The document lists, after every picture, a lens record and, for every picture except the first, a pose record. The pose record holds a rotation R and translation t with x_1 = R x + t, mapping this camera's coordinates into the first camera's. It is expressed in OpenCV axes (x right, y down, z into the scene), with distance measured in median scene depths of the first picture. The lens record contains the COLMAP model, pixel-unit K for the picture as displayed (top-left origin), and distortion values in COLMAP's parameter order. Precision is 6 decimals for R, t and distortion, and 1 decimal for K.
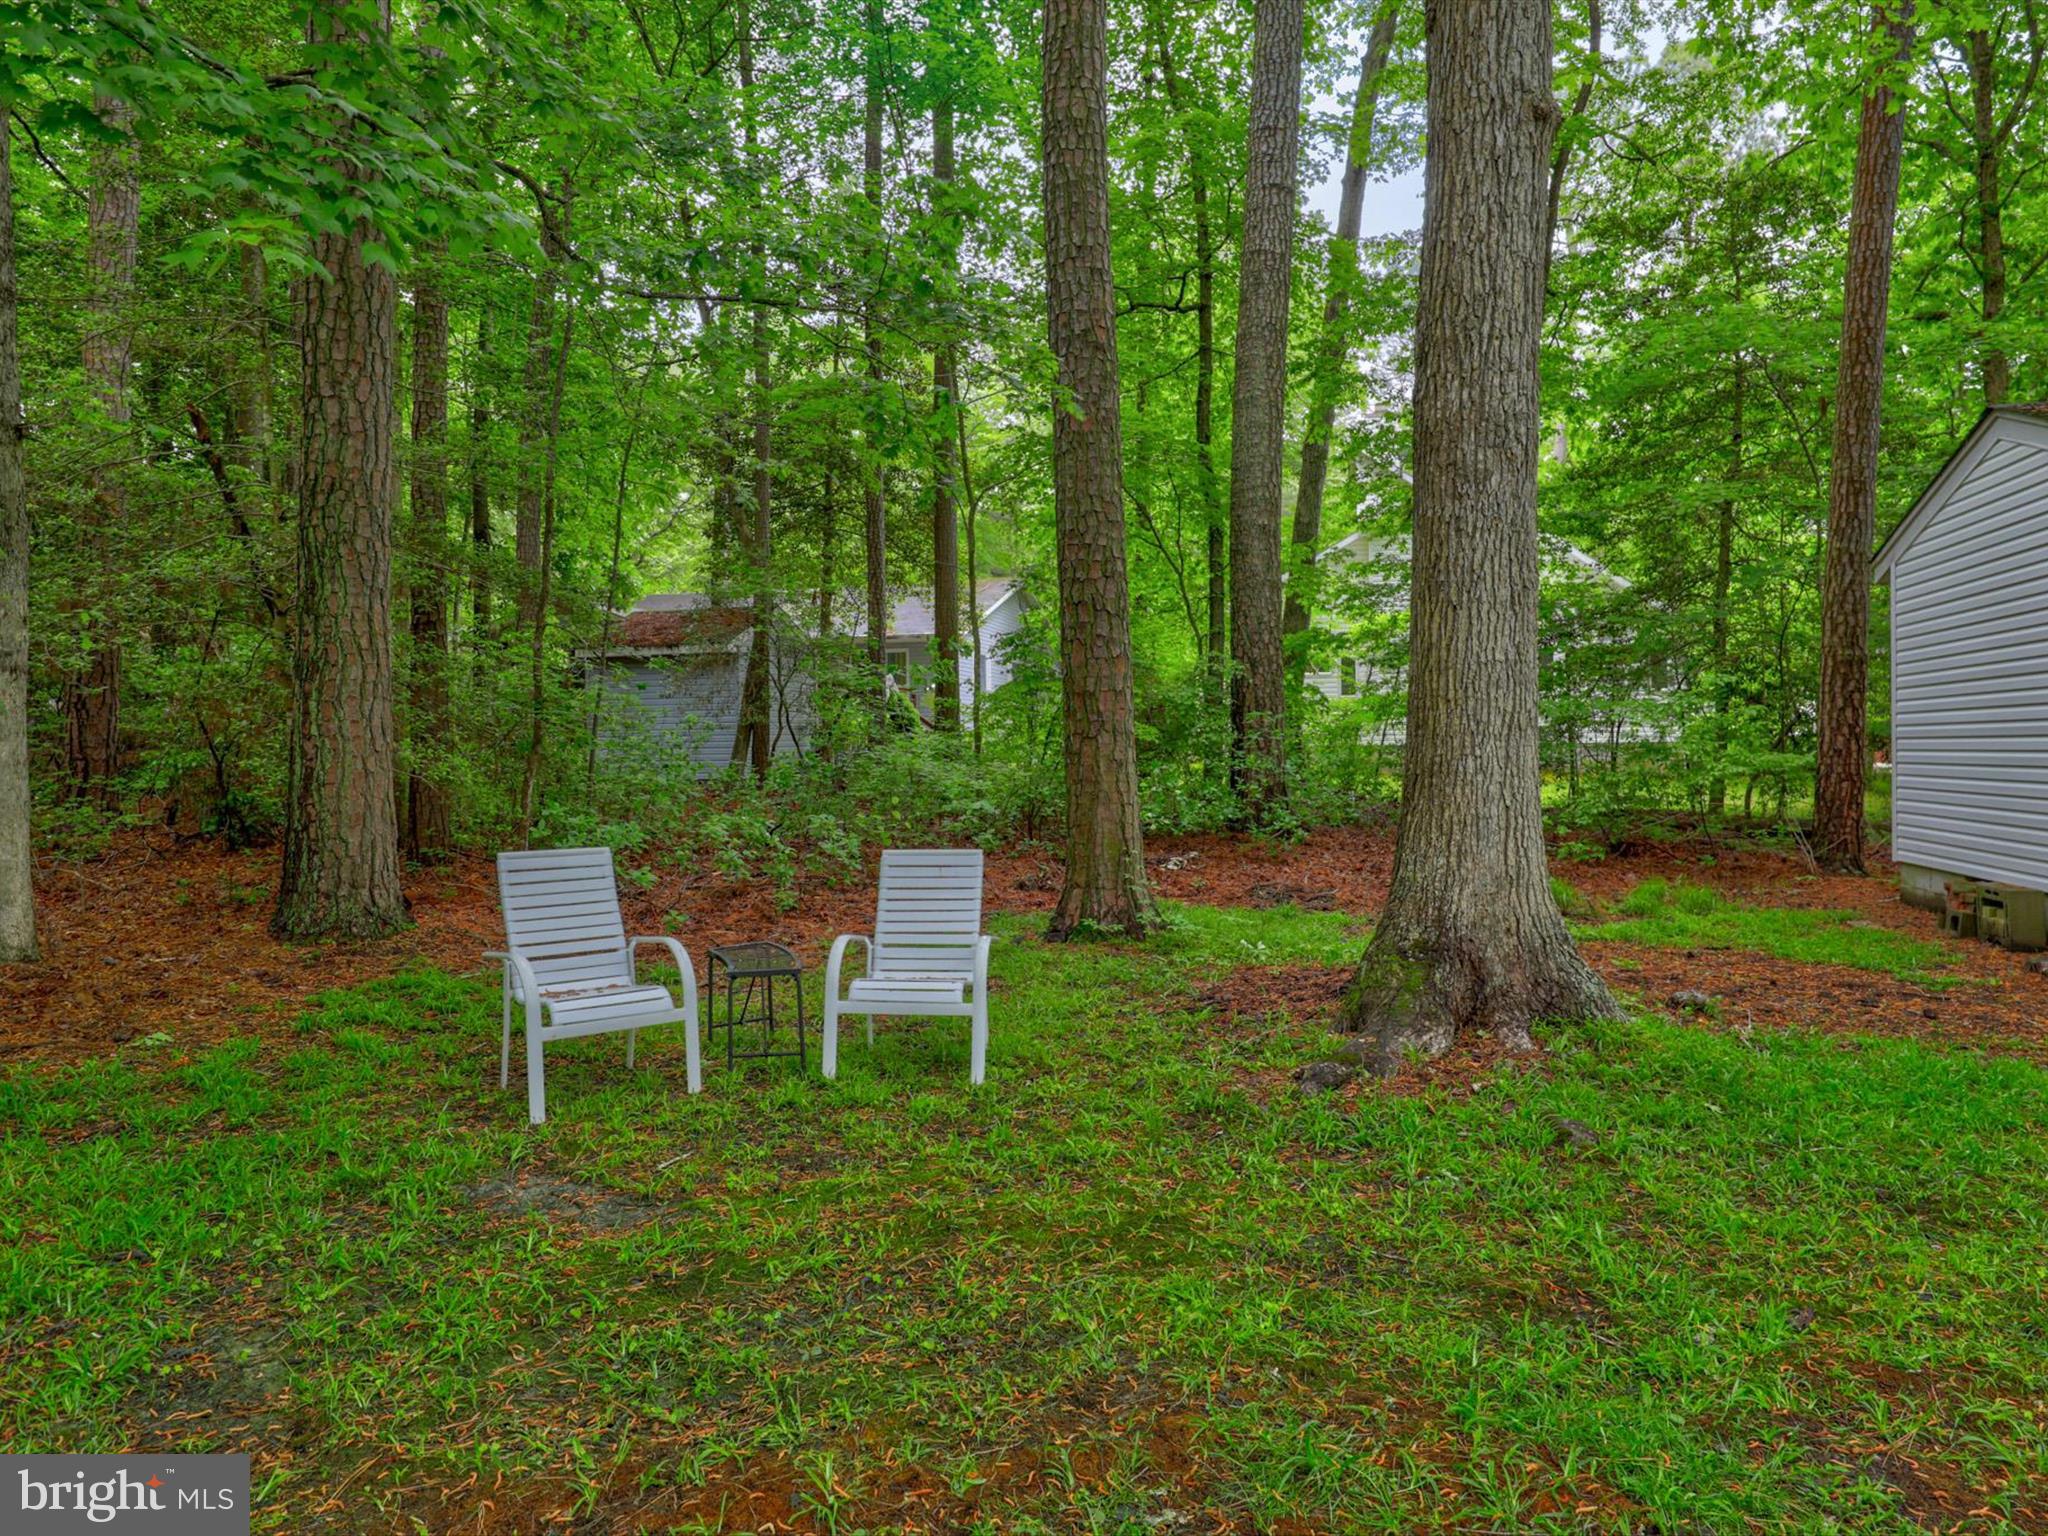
lens RADIAL K [[1313.9, 0, 1024.0], [0, 1313.9, 768.0], [0, 0, 1]] dist [0.002814, 0.003525]
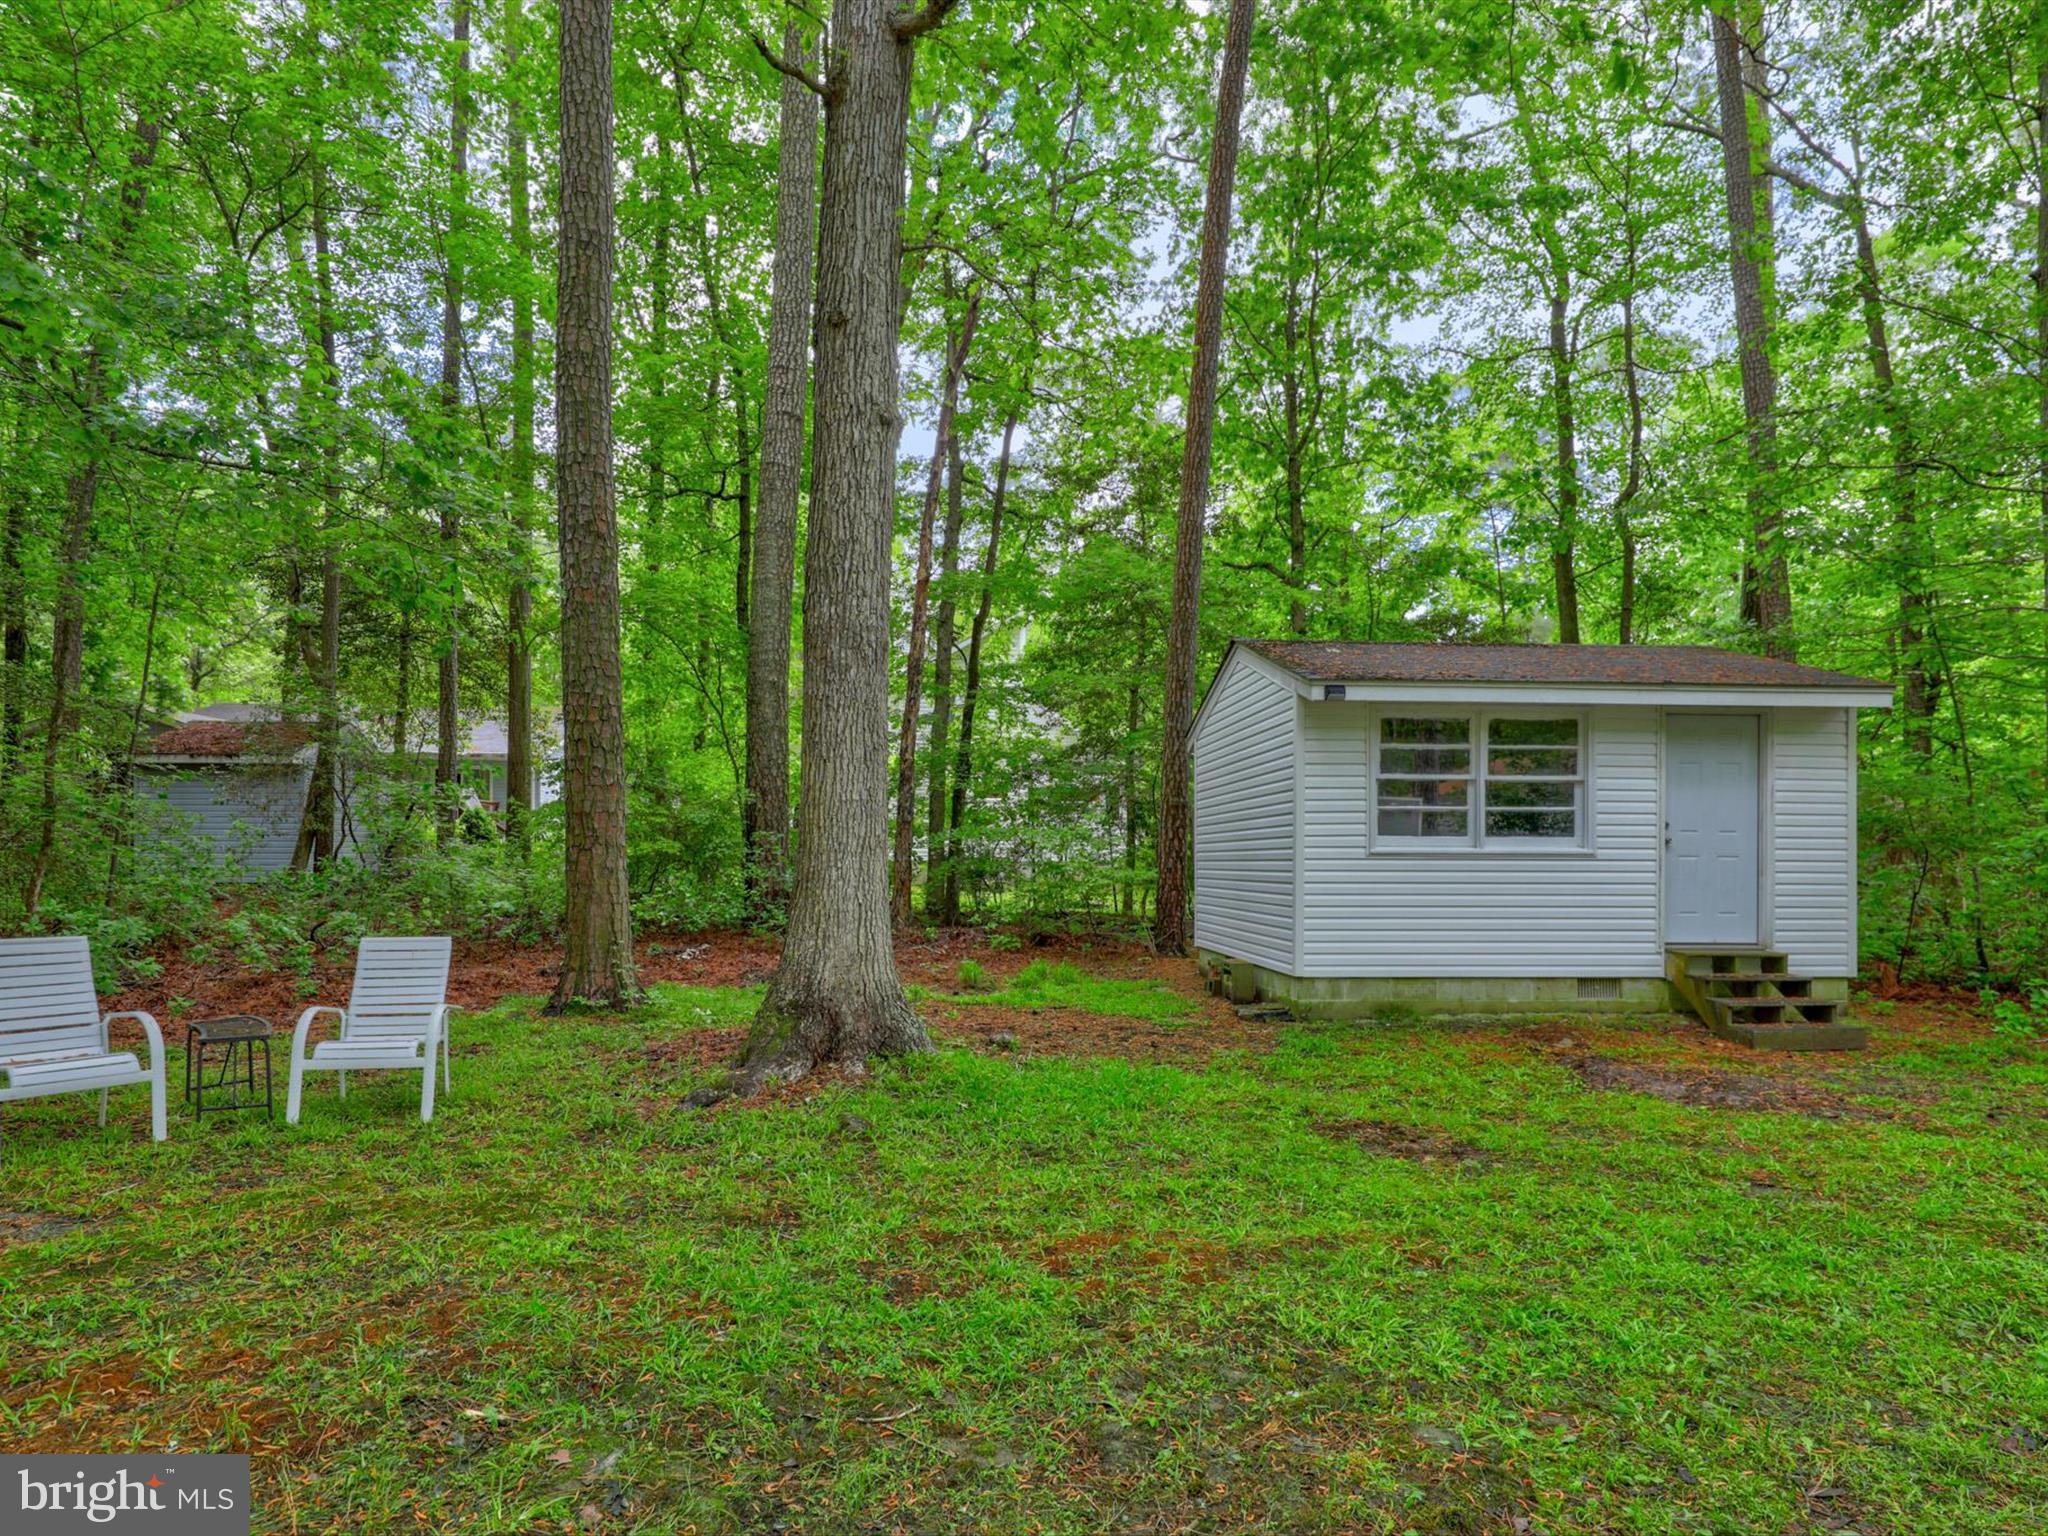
lens RADIAL K [[1126.0, 0, 998.0], [0, 1126.0, 854.3], [0, 0, 1]] dist [0.012246, -0.009219]
pose [[0.949735, 0.016977, 0.312593, 0.131350], [-0.010314, 0.999683, -0.022957, 0.002507], [-0.312884, 0.018579, 0.949610, -0.193897]]
